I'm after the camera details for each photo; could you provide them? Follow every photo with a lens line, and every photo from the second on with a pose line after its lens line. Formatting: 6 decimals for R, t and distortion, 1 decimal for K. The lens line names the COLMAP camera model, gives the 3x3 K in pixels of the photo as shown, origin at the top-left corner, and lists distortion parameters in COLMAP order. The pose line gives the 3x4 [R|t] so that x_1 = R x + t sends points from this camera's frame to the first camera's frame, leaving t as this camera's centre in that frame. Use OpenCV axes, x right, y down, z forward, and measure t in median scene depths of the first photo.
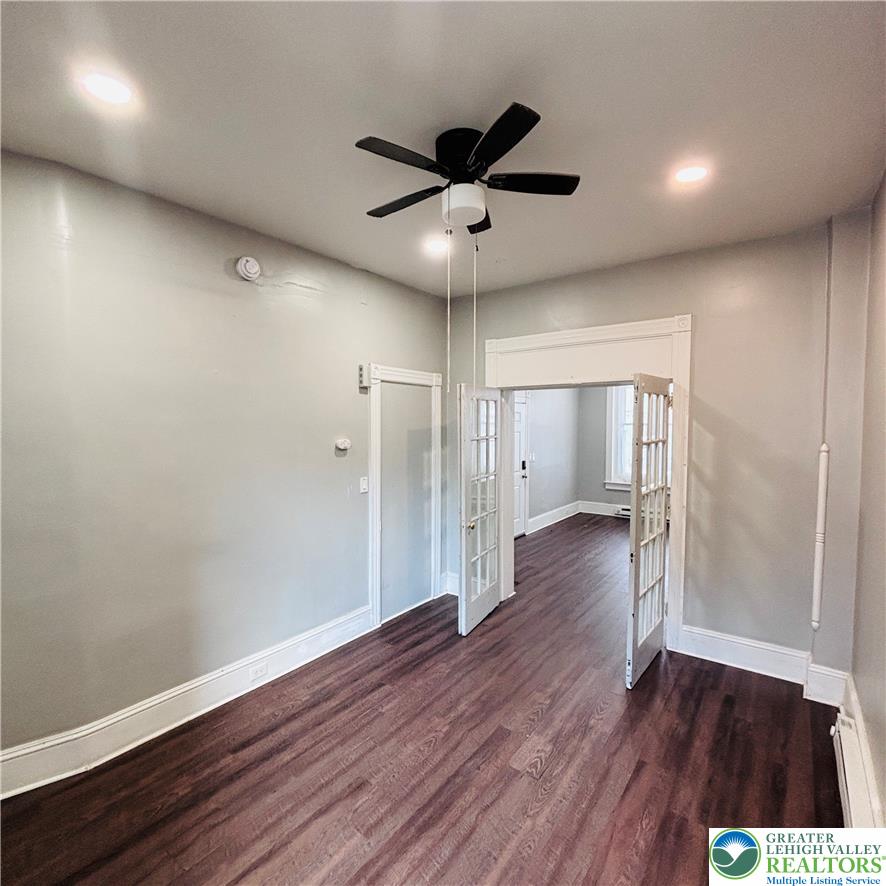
lens RADIAL K [[478.1, 0, 442.9], [0, 478.1, 441.4], [0, 0, 1]] dist [-0.001468, 0.002652]
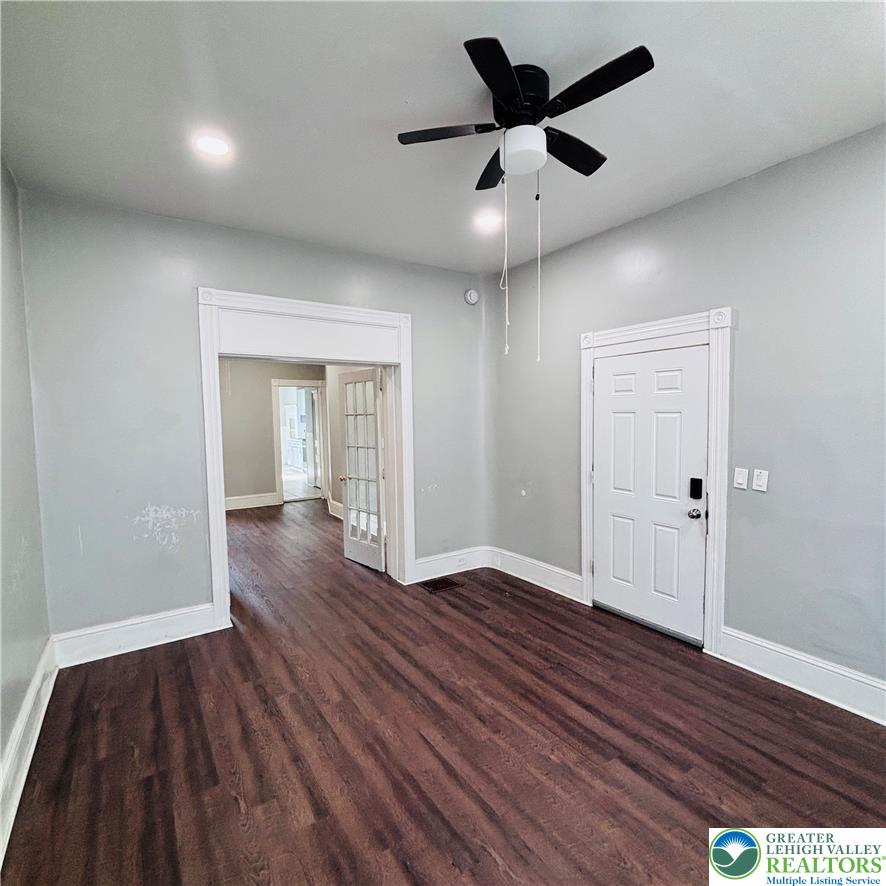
lens RADIAL K [[476.0, 0, 443.0], [0, 476.0, 443.0], [0, 0, 1]] dist [0.013156, -0.017511]
pose [[-0.340743, 0.062485, -0.938078, 1.436899], [-0.029342, 0.996596, 0.077041, -0.042366], [0.939699, 0.053776, -0.337749, 2.022518]]
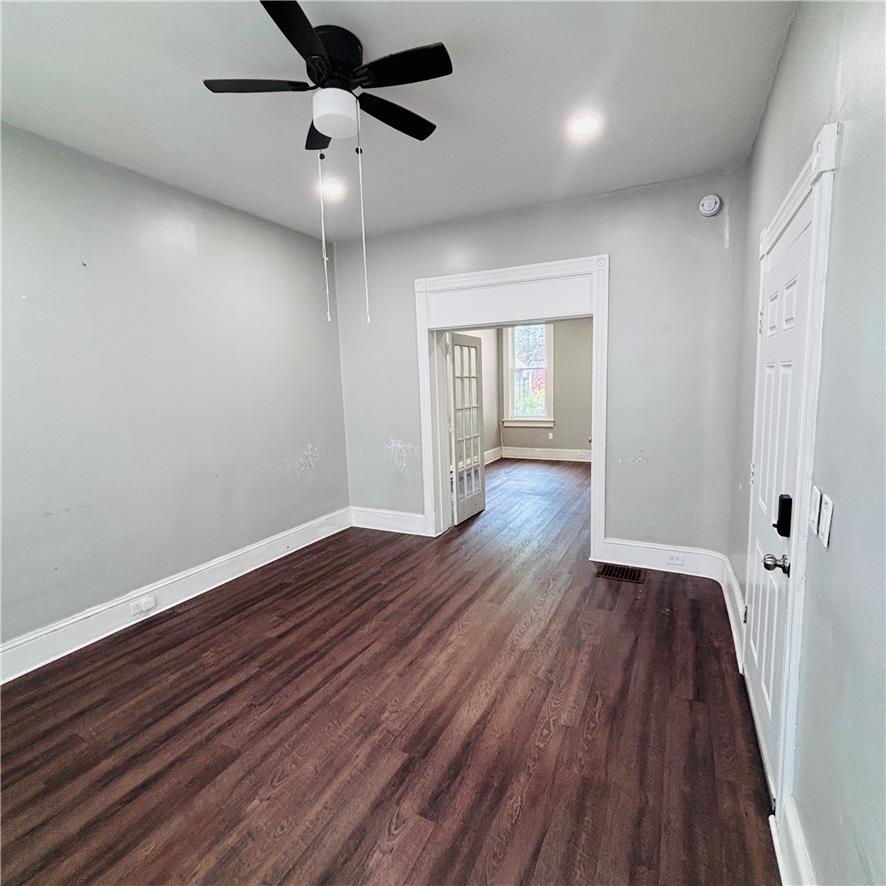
lens RADIAL K [[476.0, 0, 443.0], [0, 476.0, 443.0], [0, 0, 1]] dist [0.013156, -0.017511]
pose [[-0.985480, 0.044575, -0.163837, 0.795539], [0.015400, 0.984413, 0.175199, -0.058382], [0.169093, 0.170132, -0.970805, 2.580813]]
